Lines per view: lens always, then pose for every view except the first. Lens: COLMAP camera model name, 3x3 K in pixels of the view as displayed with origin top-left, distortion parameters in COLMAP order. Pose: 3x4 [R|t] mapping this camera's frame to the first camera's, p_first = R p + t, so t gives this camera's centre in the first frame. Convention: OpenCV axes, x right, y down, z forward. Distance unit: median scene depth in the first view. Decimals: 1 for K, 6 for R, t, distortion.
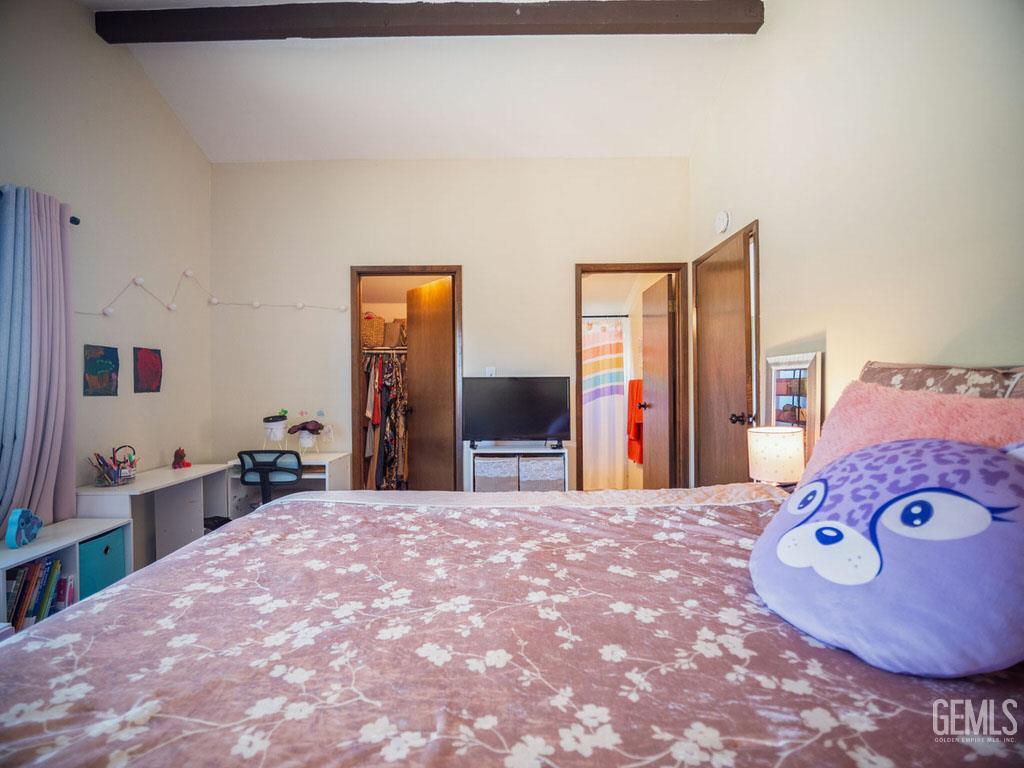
lens RADIAL K [[480.8, 0, 512.1], [0, 480.8, 382.7], [0, 0, 1]] dist [-0.001327, -0.000045]
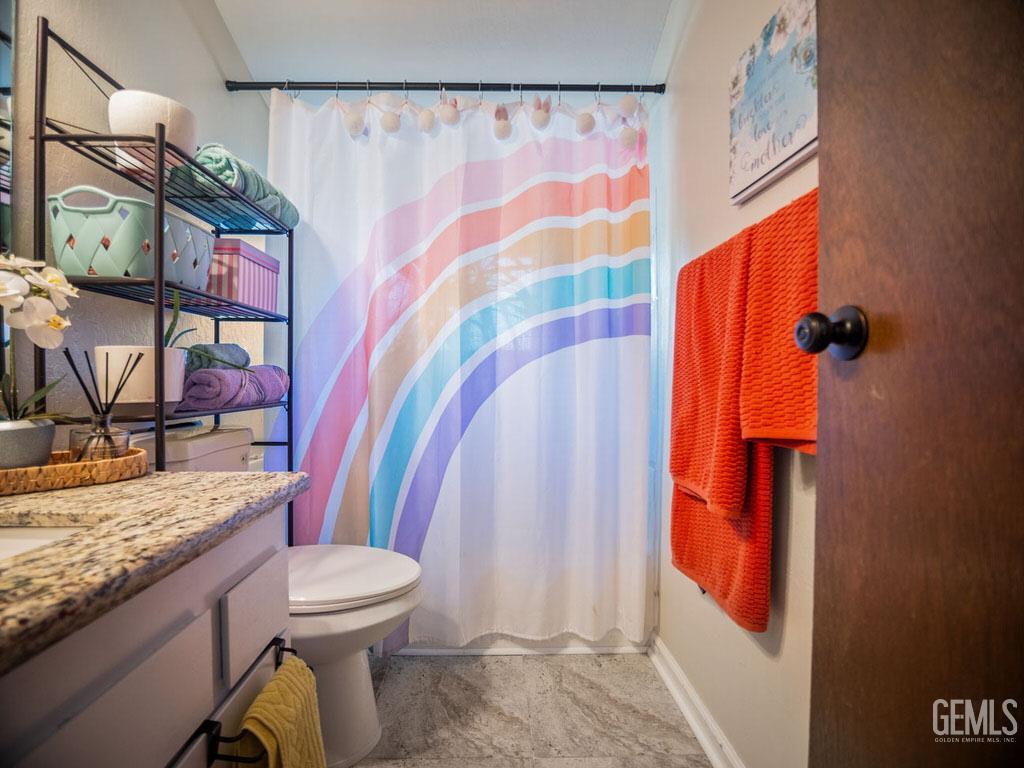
lens RADIAL K [[480.8, 0, 510.6], [0, 480.8, 382.6], [0, 0, 1]] dist [-0.001327, -0.000045]
pose [[0.999345, 0.012896, 0.033821, 0.132011], [-0.012884, 0.999917, -0.000547, 0.055750], [-0.033825, 0.000111, 0.999428, 0.689502]]
